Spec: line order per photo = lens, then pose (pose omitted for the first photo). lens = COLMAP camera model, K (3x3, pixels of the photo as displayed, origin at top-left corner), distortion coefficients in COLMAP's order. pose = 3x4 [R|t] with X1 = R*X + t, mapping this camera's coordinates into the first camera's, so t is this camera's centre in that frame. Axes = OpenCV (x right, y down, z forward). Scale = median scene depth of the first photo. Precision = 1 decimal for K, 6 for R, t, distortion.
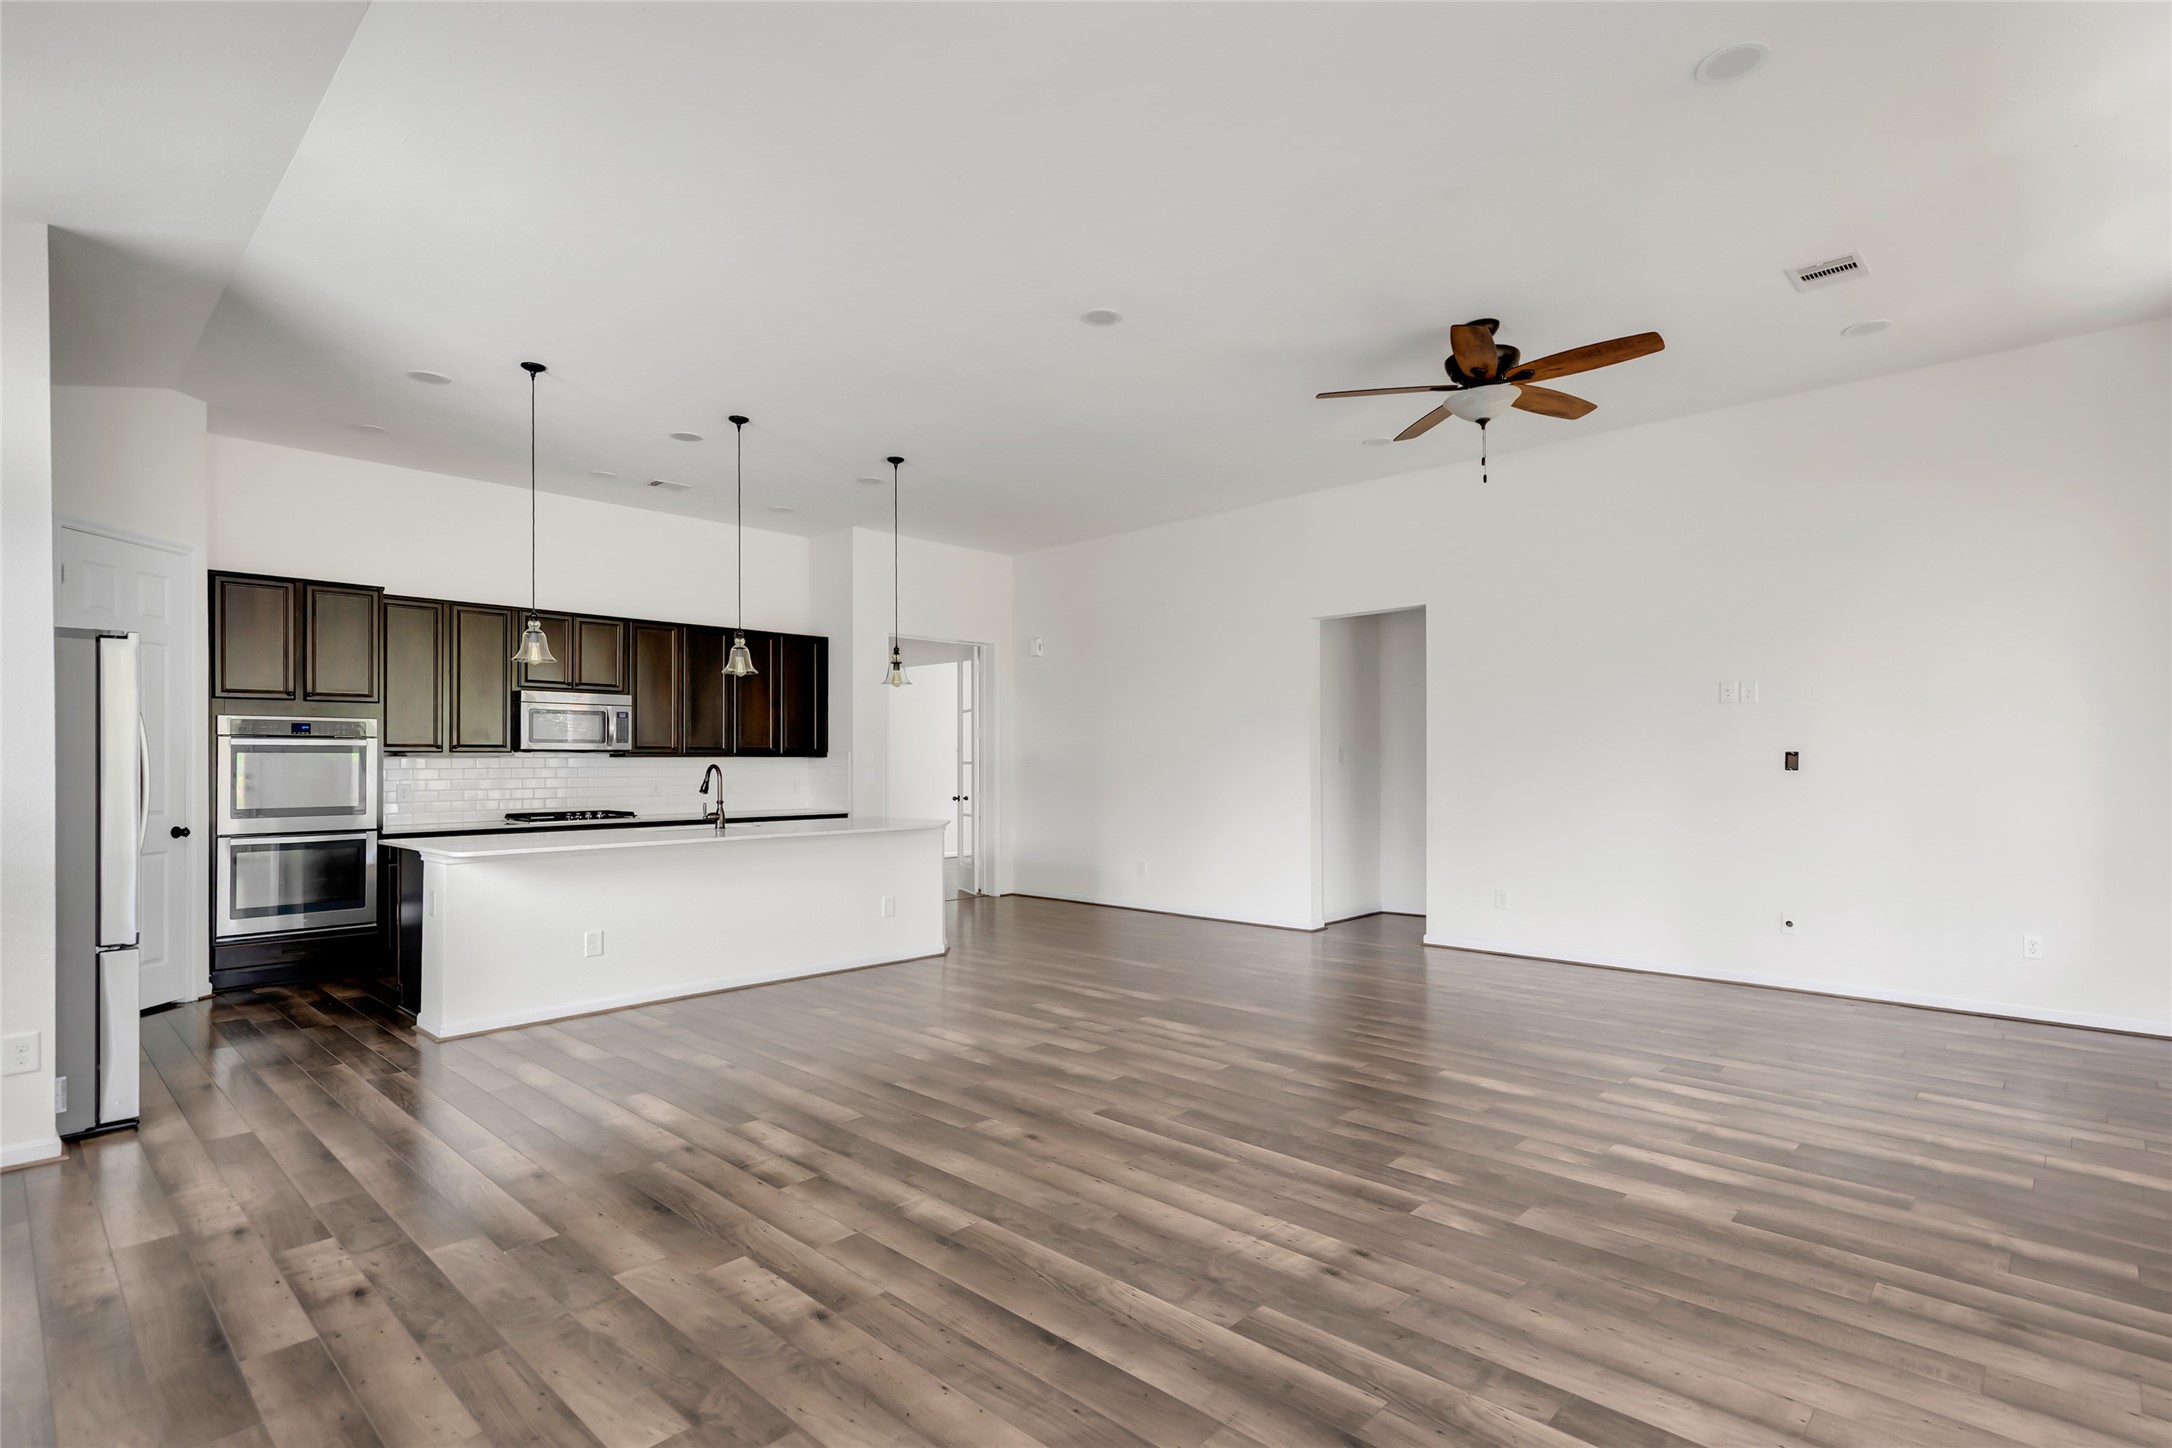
lens RADIAL K [[1035.4, 0, 1052.9], [0, 1035.4, 768.3], [0, 0, 1]] dist [0.008289, 0.000024]
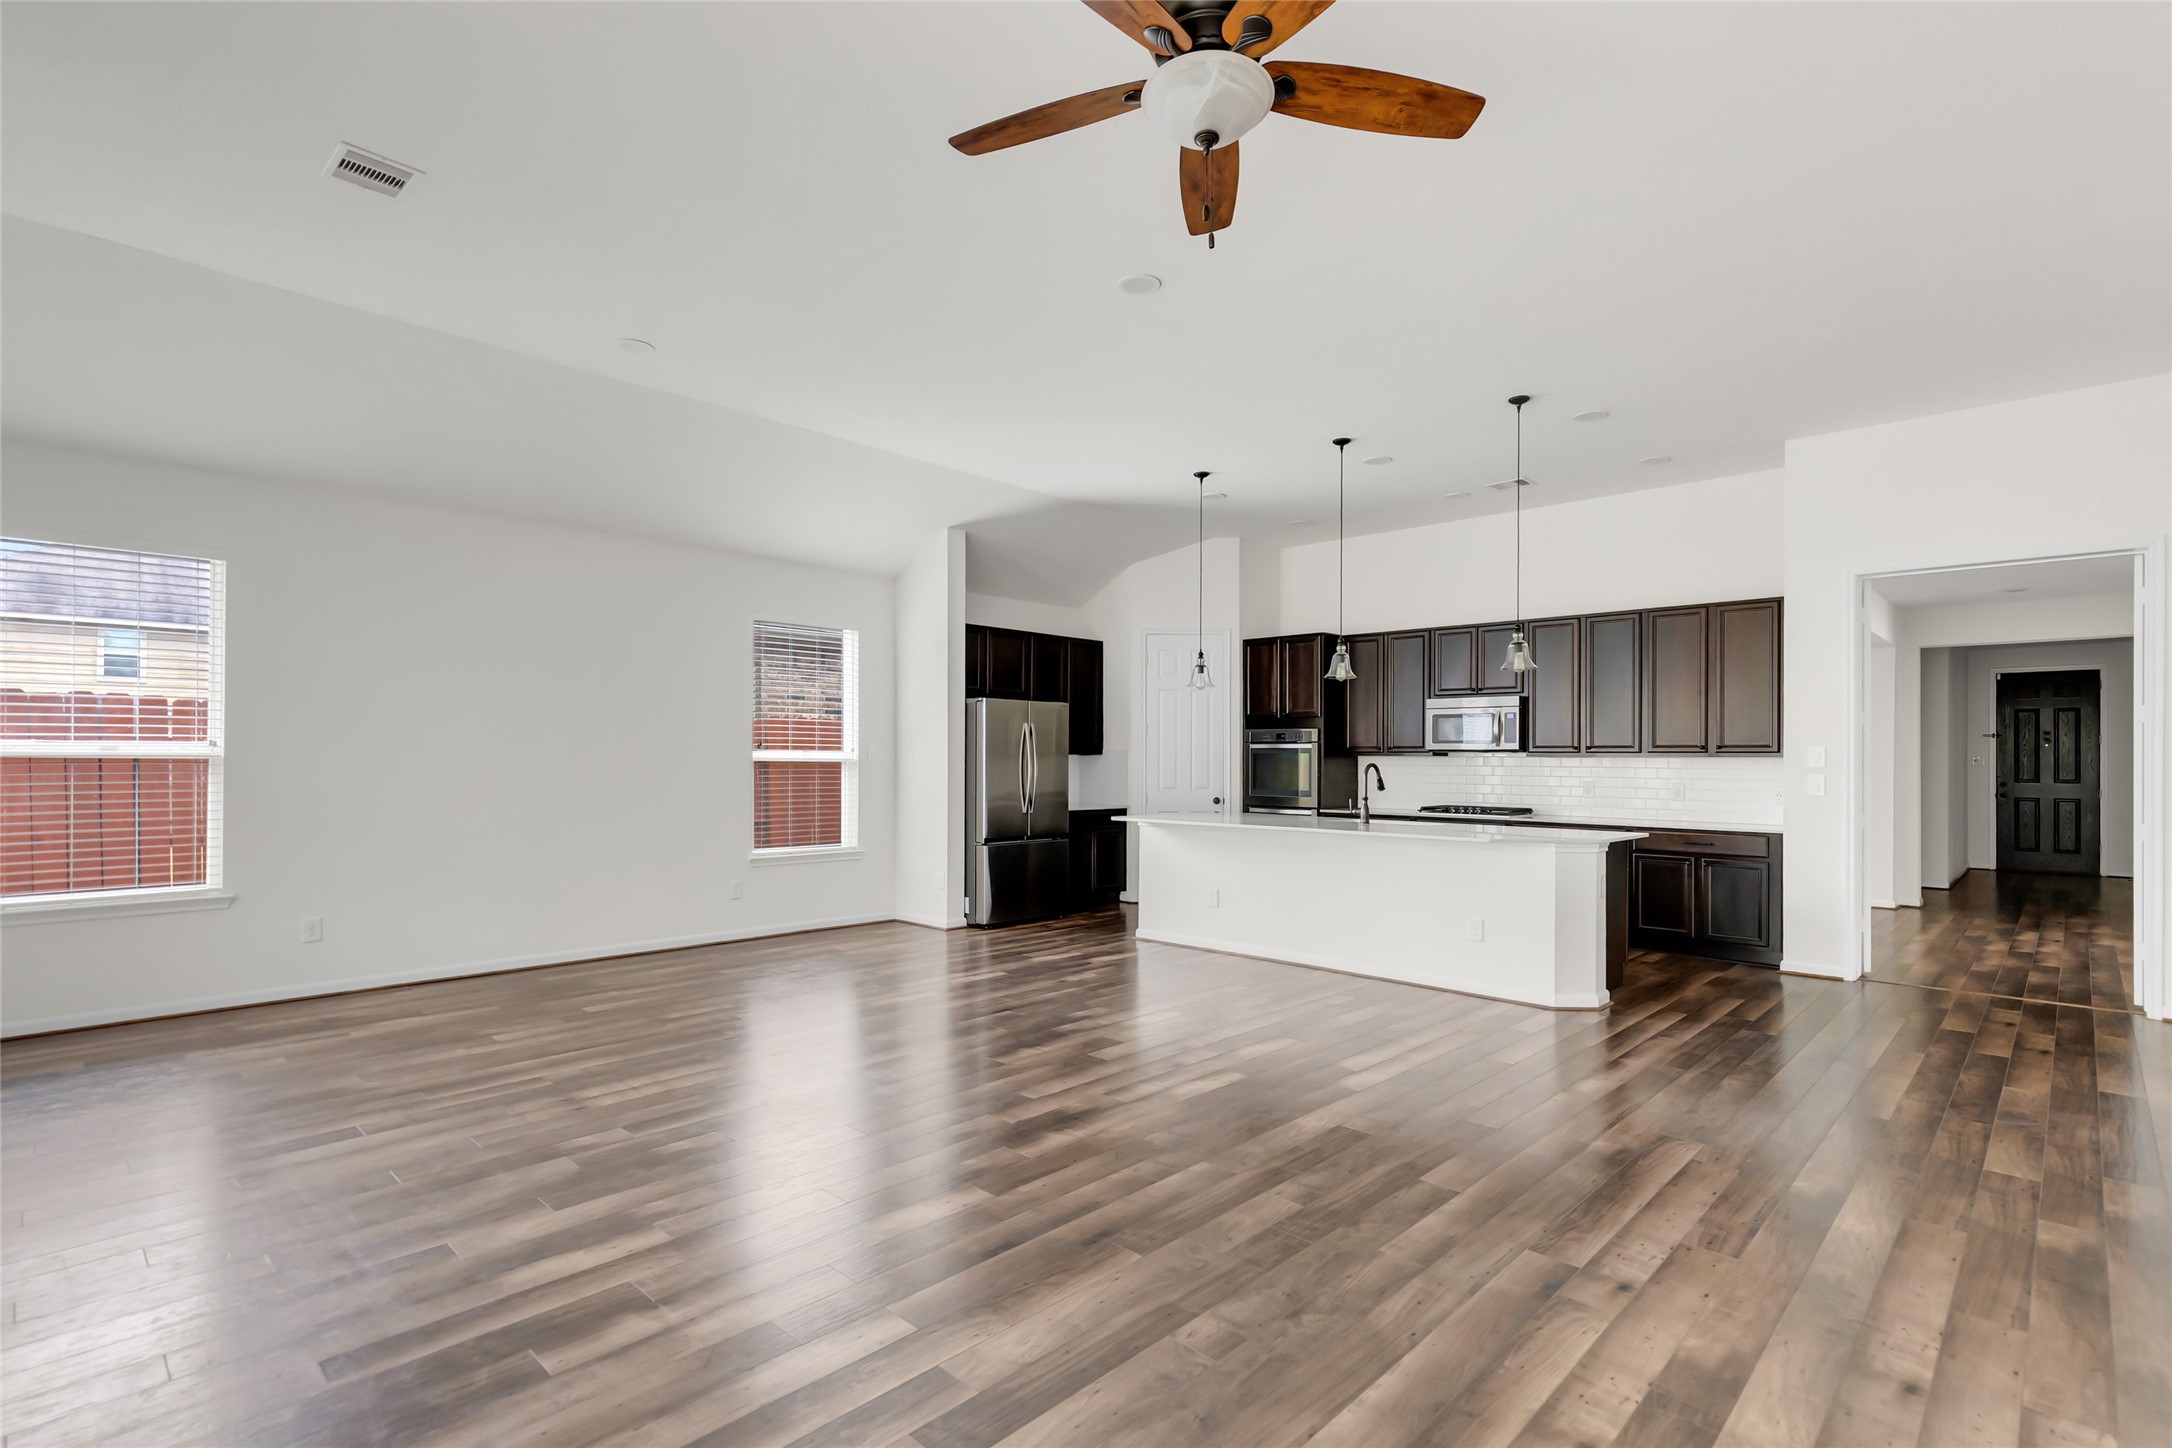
lens RADIAL K [[1035.4, 0, 1108.9], [0, 1035.4, 755.0], [0, 0, 1]] dist [0.008289, 0.000024]
pose [[0.027920, 0.000669, -0.999610, 0.992126], [-0.013692, 0.999906, 0.000286, -0.011655], [0.999516, 0.013679, 0.027927, 0.963508]]
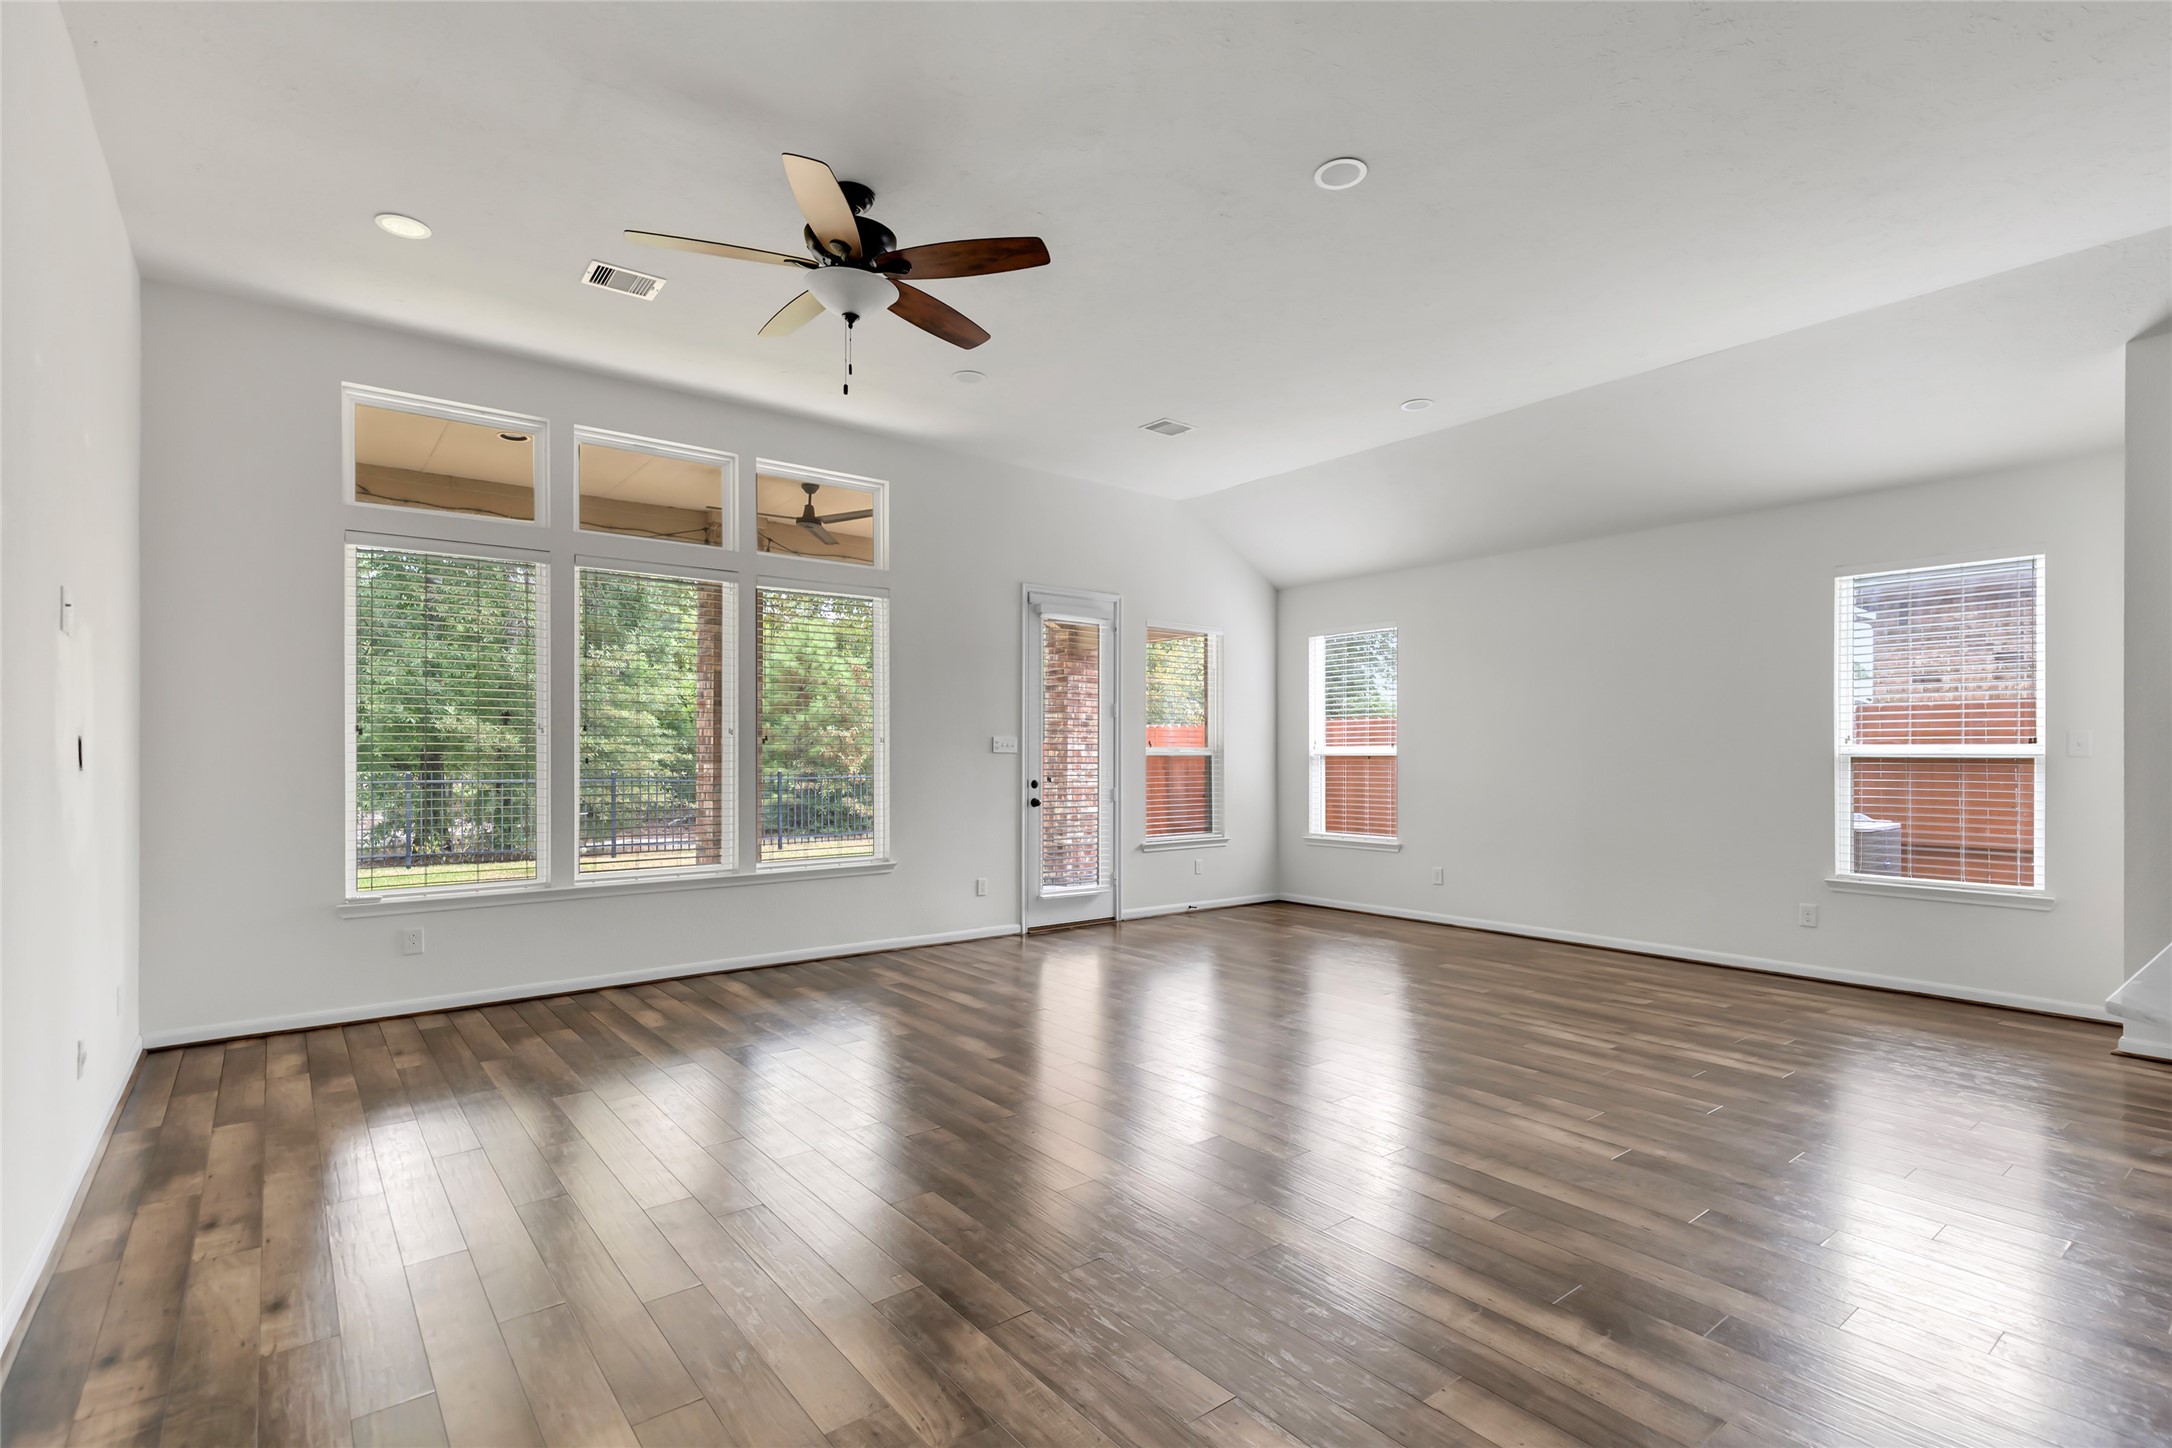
lens RADIAL K [[1035.4, 0, 1100.9], [0, 1035.4, 751.2], [0, 0, 1]] dist [0.008289, 0.000024]
pose [[-0.991965, 0.005522, 0.126389, 0.121507], [0.005889, 0.999979, 0.002530, -0.011735], [-0.126373, 0.003254, -0.991978, 1.822124]]
